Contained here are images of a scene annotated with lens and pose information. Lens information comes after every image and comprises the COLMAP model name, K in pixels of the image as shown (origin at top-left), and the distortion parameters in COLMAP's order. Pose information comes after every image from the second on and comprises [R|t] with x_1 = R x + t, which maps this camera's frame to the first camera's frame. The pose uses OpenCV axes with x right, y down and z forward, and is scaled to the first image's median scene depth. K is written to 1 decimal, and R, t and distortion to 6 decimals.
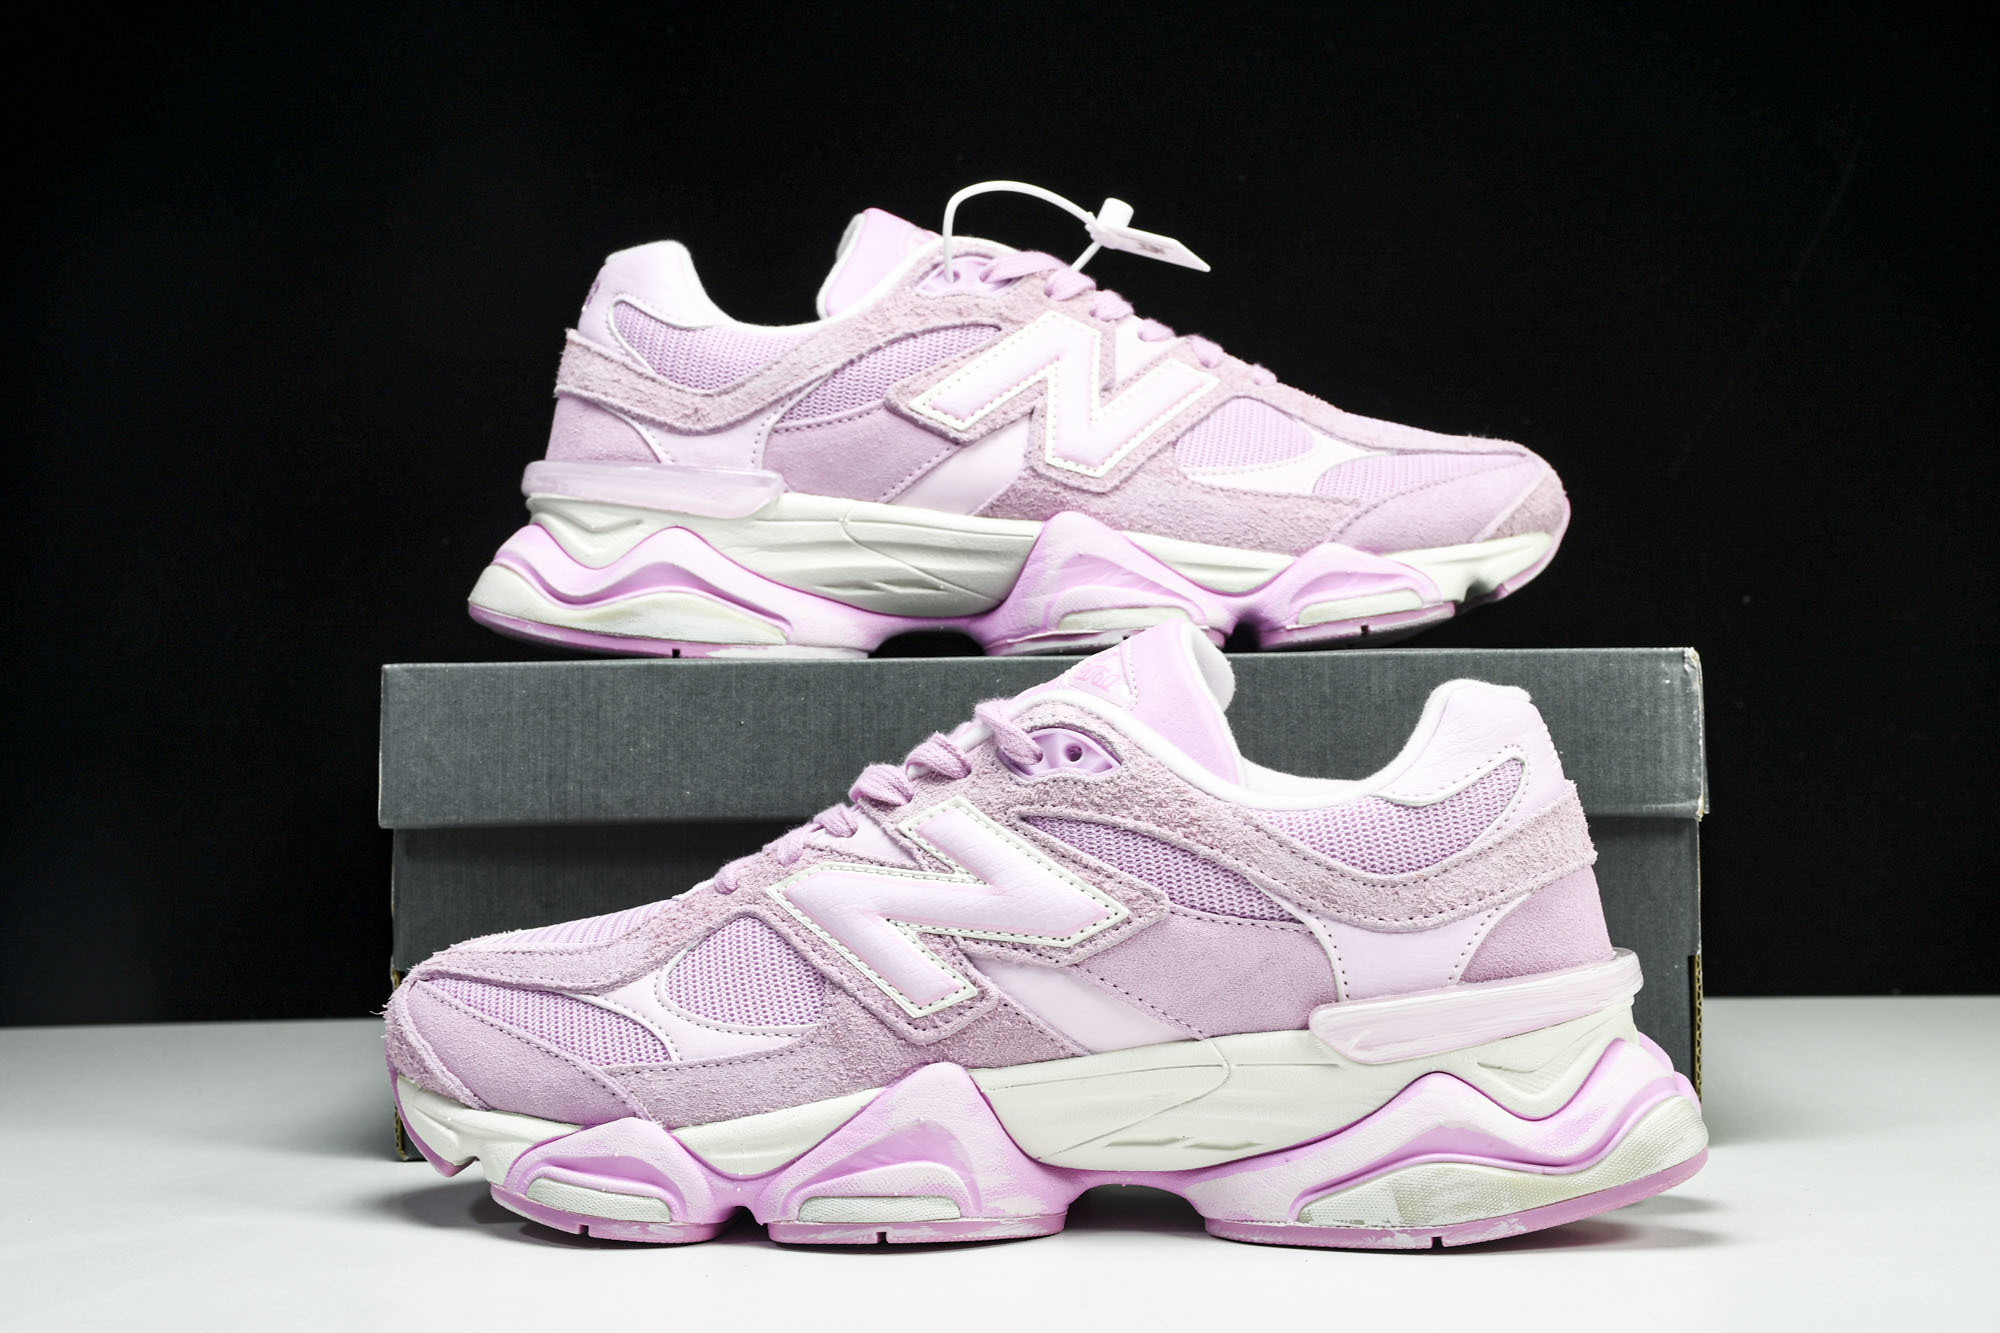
lens RADIAL K [[3462.0, 0, 1000.0], [0, 3462.0, 666.5], [0, 0, 1]] dist [0.051659, 0.874075]
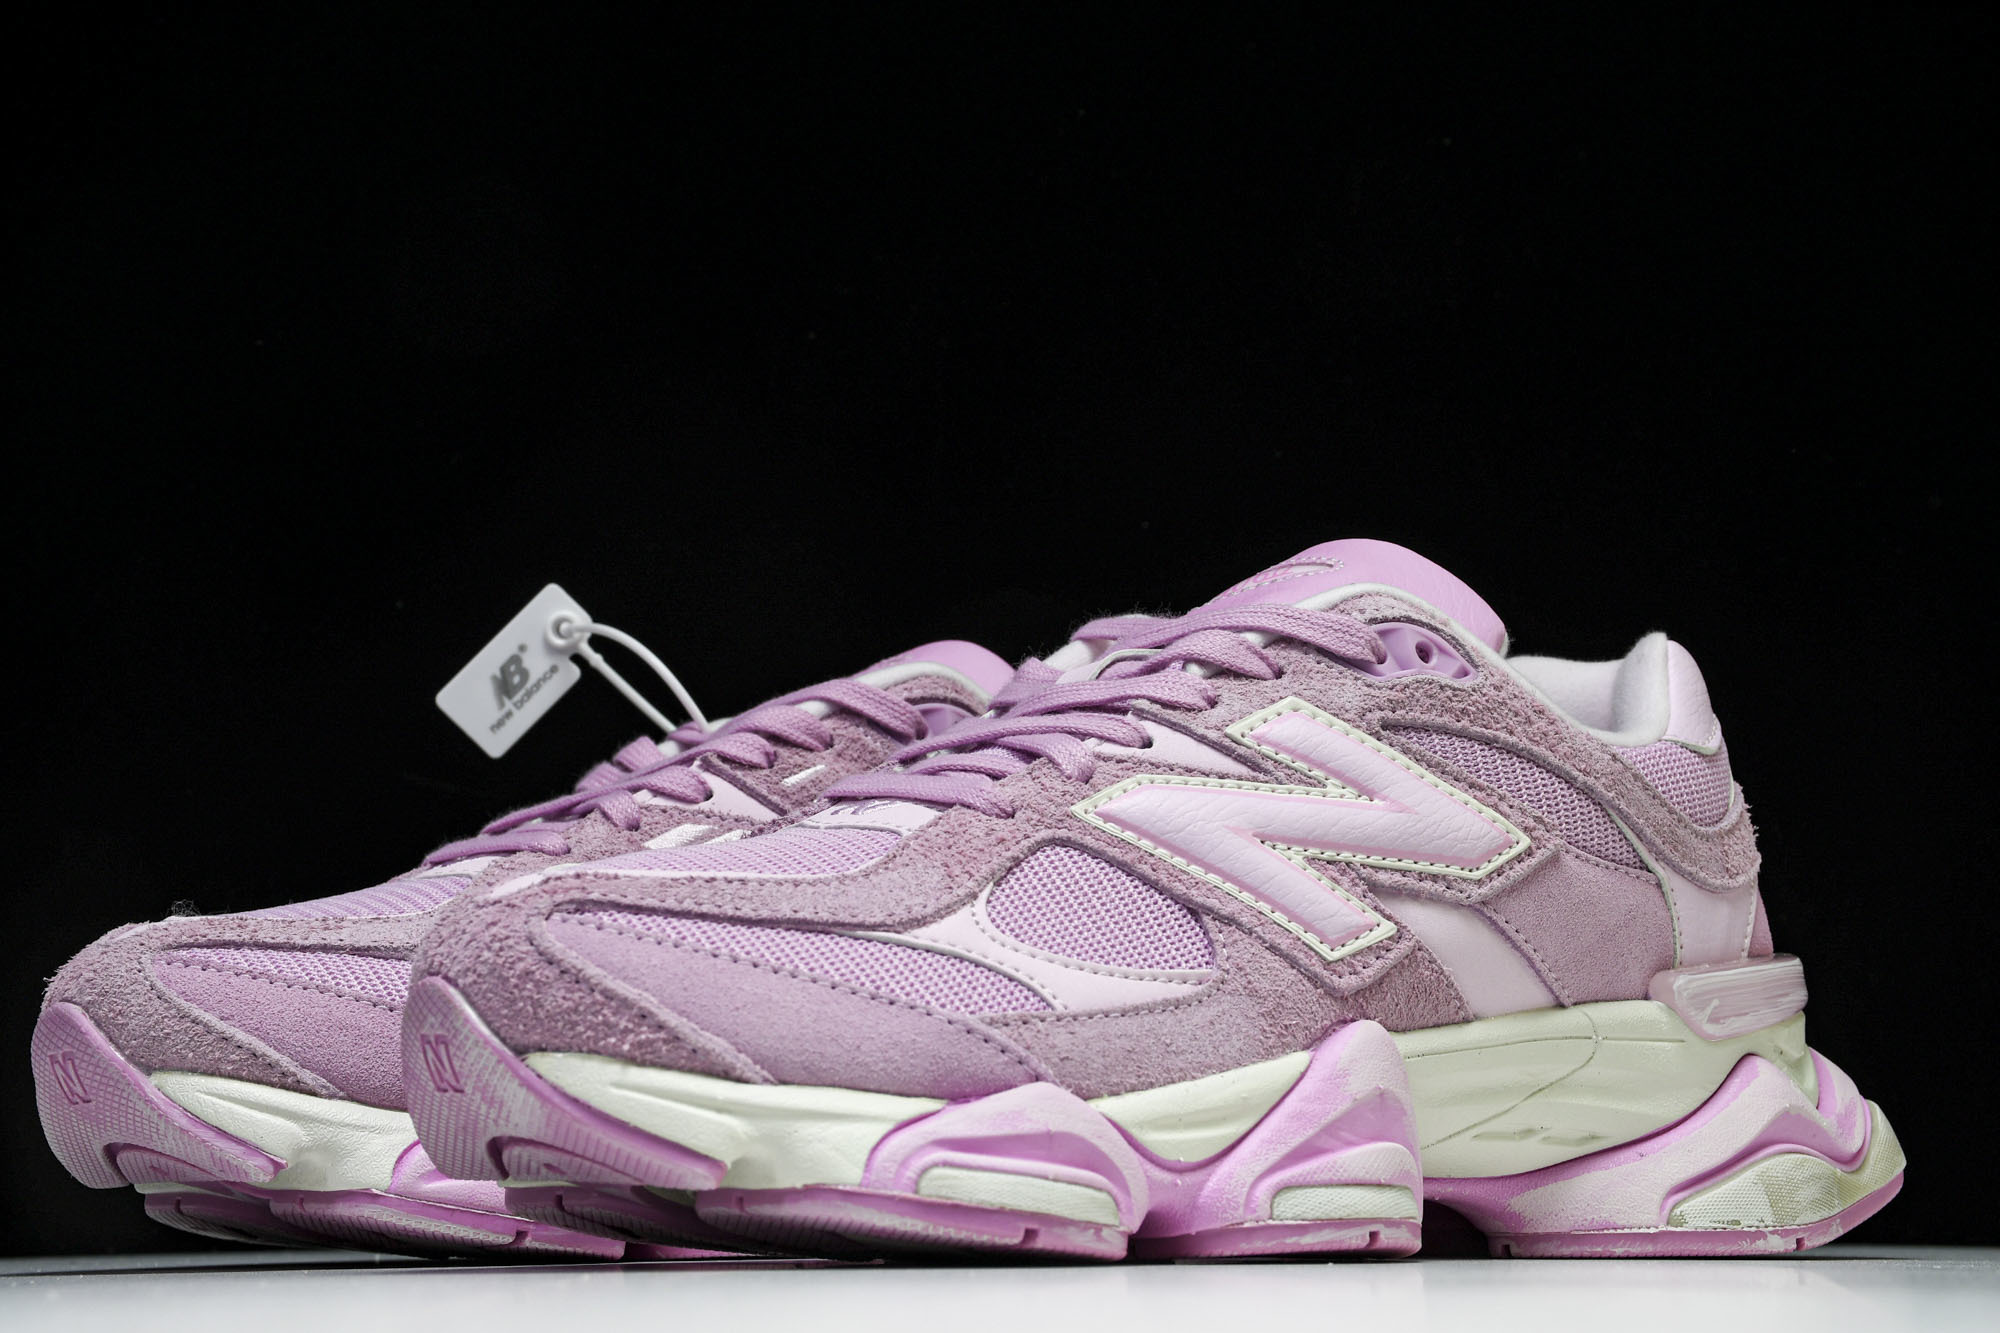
lens RADIAL K [[3462.0, 0, 1000.0], [0, 3462.0, 666.5], [0, 0, 1]] dist [0.051659, 0.874075]
pose [[0.681955, 0.130125, 0.719725, -0.640813], [-0.001846, 0.984349, -0.176220, 0.174140], [-0.731391, 0.118845, 0.671522, 0.534102]]
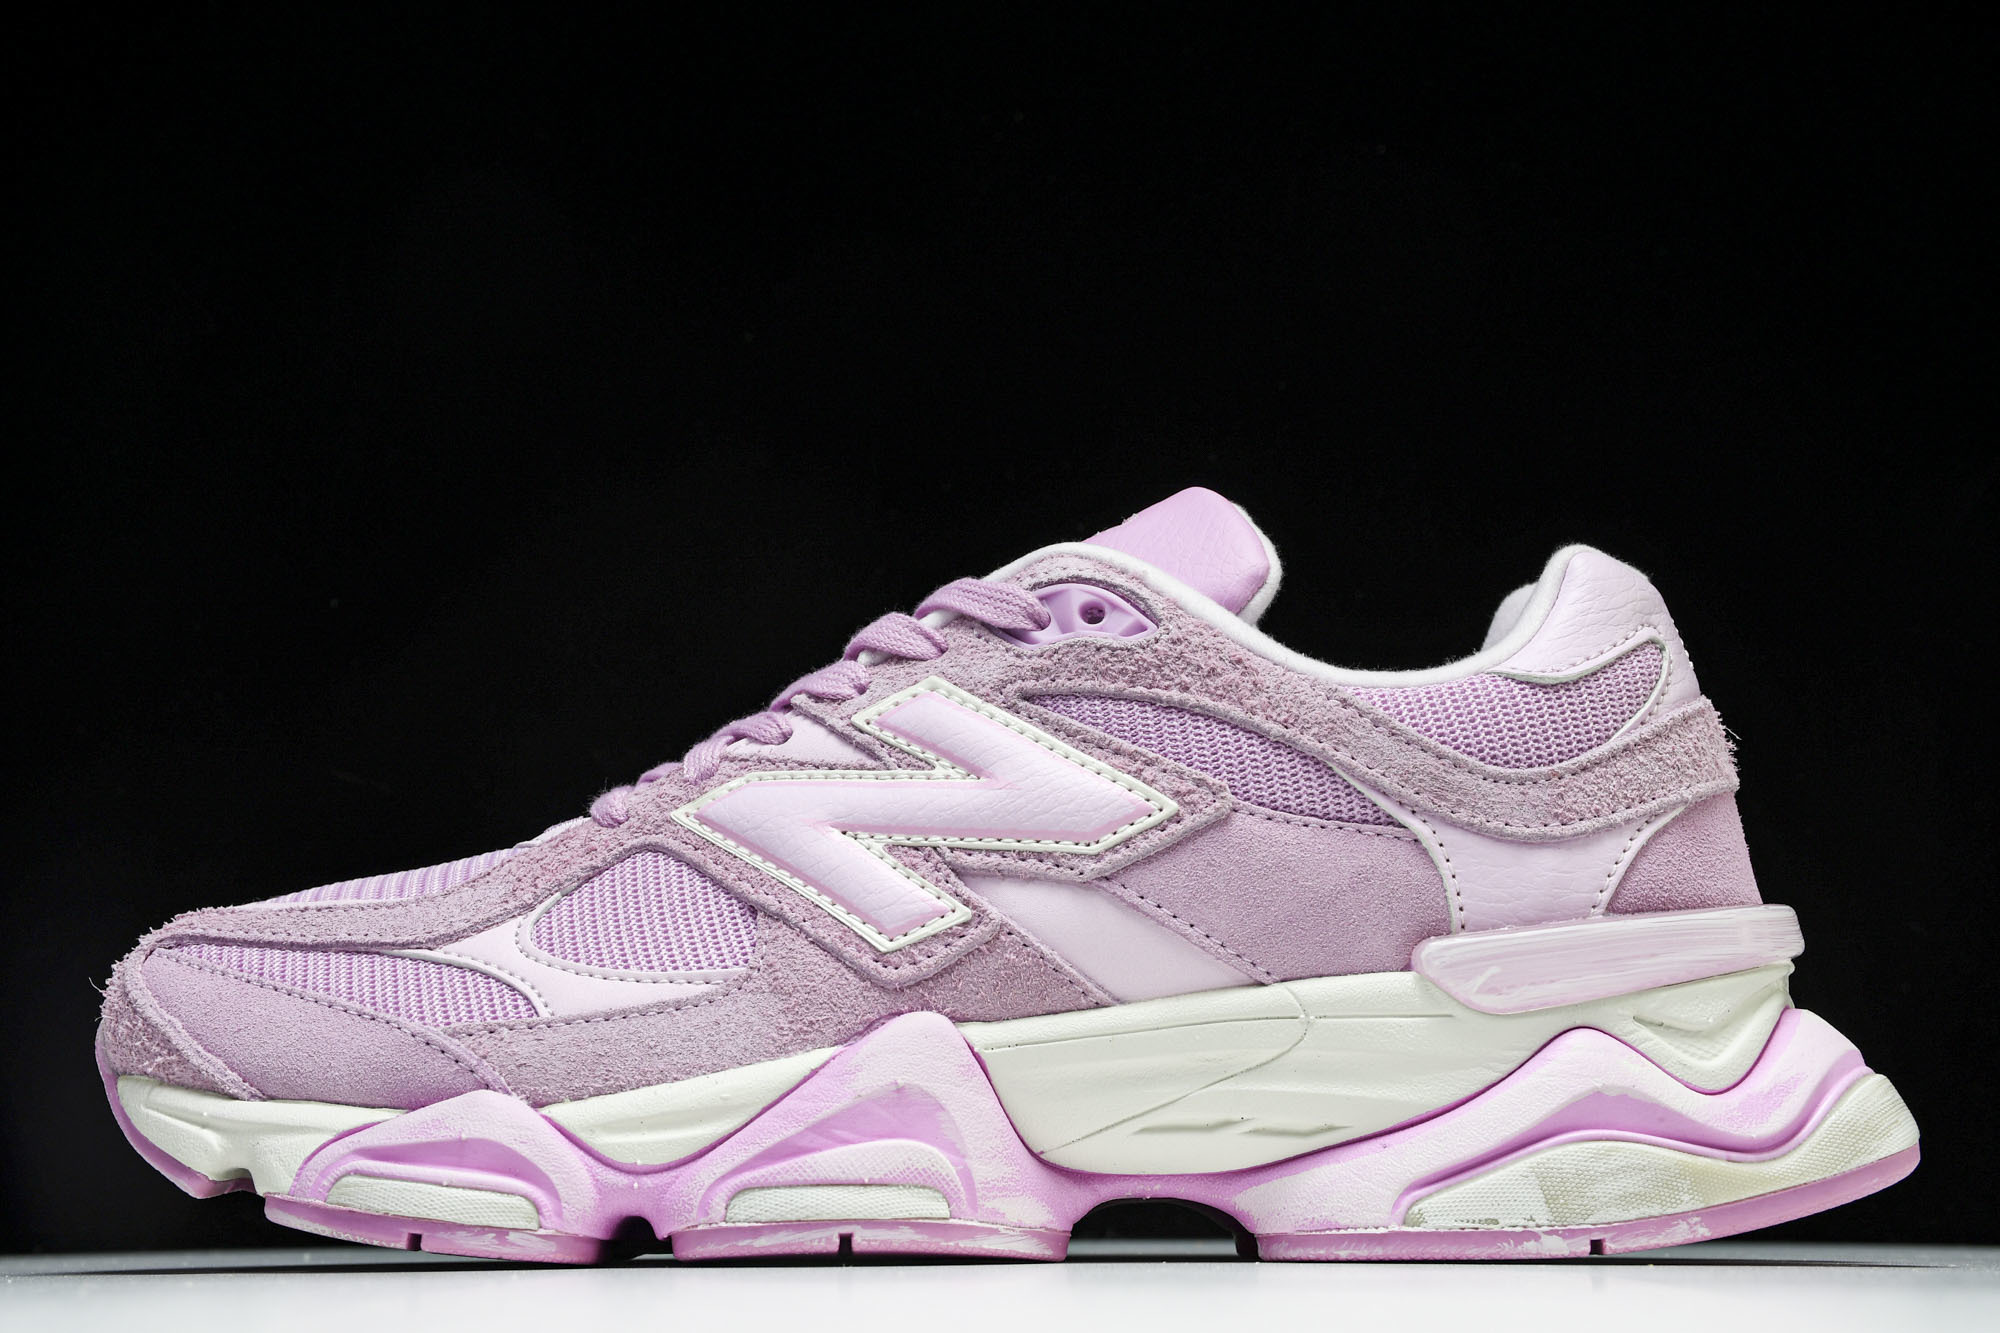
lens RADIAL K [[3462.0, 0, 1000.0], [0, 3462.0, 666.5], [0, 0, 1]] dist [0.051659, 0.874075]
pose [[0.987294, 0.037924, 0.154312, -0.117162], [-0.011226, 0.985323, -0.170333, 0.168217], [-0.158507, 0.166436, 0.973229, 0.271029]]
